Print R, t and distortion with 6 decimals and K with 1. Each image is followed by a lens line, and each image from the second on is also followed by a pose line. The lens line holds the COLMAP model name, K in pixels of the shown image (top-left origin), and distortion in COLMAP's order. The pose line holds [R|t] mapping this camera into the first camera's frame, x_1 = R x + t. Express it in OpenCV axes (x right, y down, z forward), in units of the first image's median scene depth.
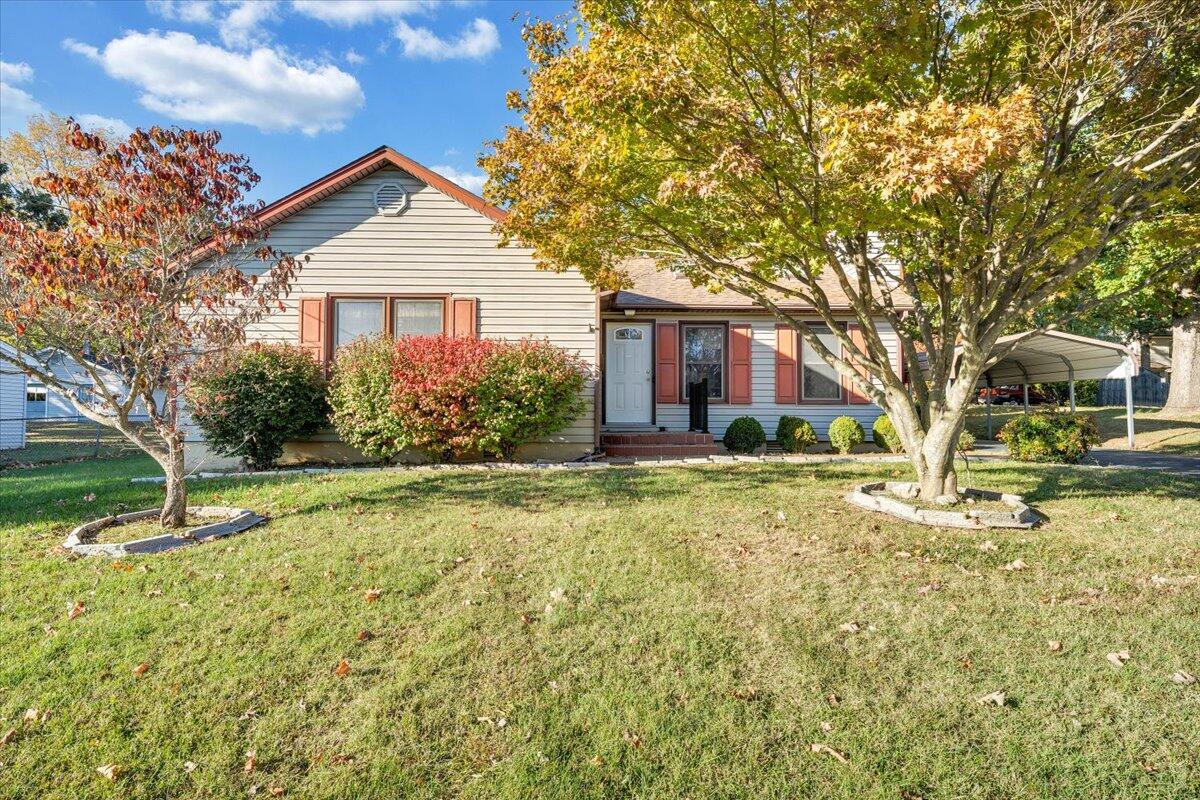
lens RADIAL K [[675.9, 0, 599.4], [0, 675.9, 386.2], [0, 0, 1]] dist [0.002227, 0.003834]
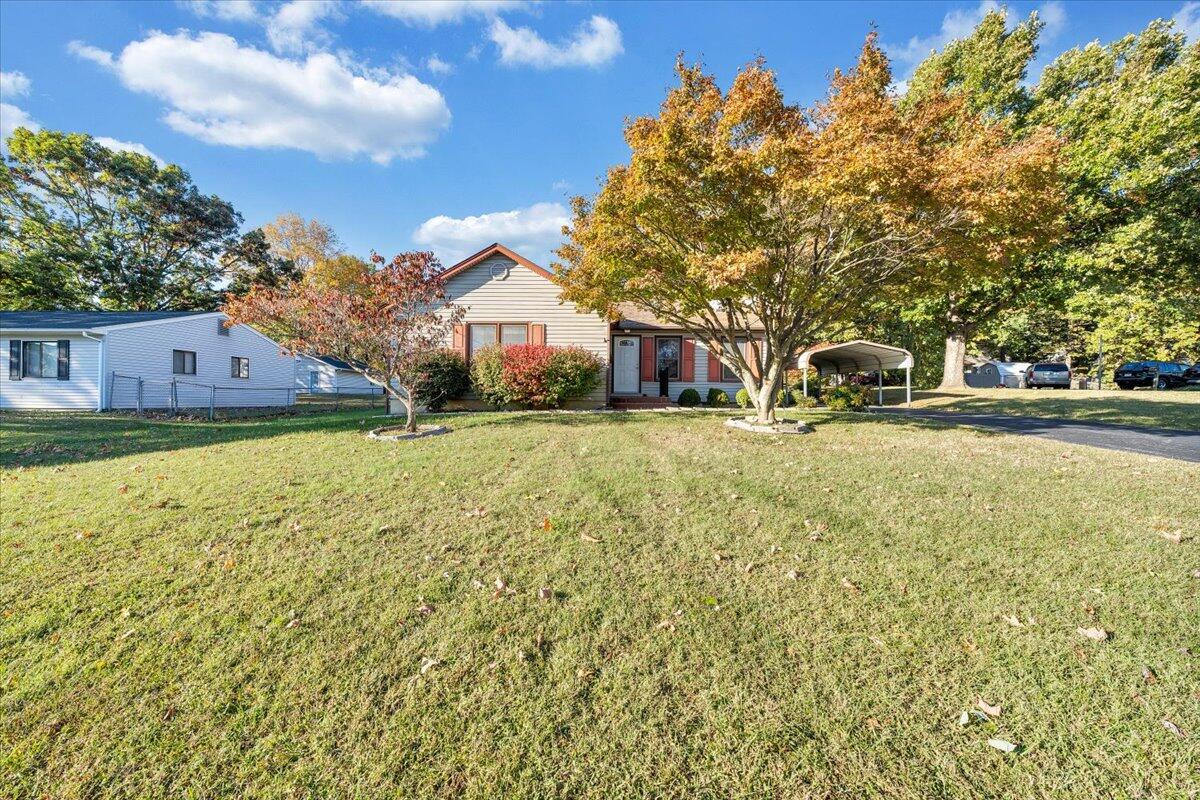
lens RADIAL K [[497.2, 0, 600.0], [0, 497.2, 400.0], [0, 0, 1]] dist [-0.001524, -0.000088]
pose [[0.999057, 0.005052, -0.043130, 0.034970], [-0.003226, 0.999100, 0.042291, 0.023122], [0.043305, -0.042112, 0.998174, -0.397606]]
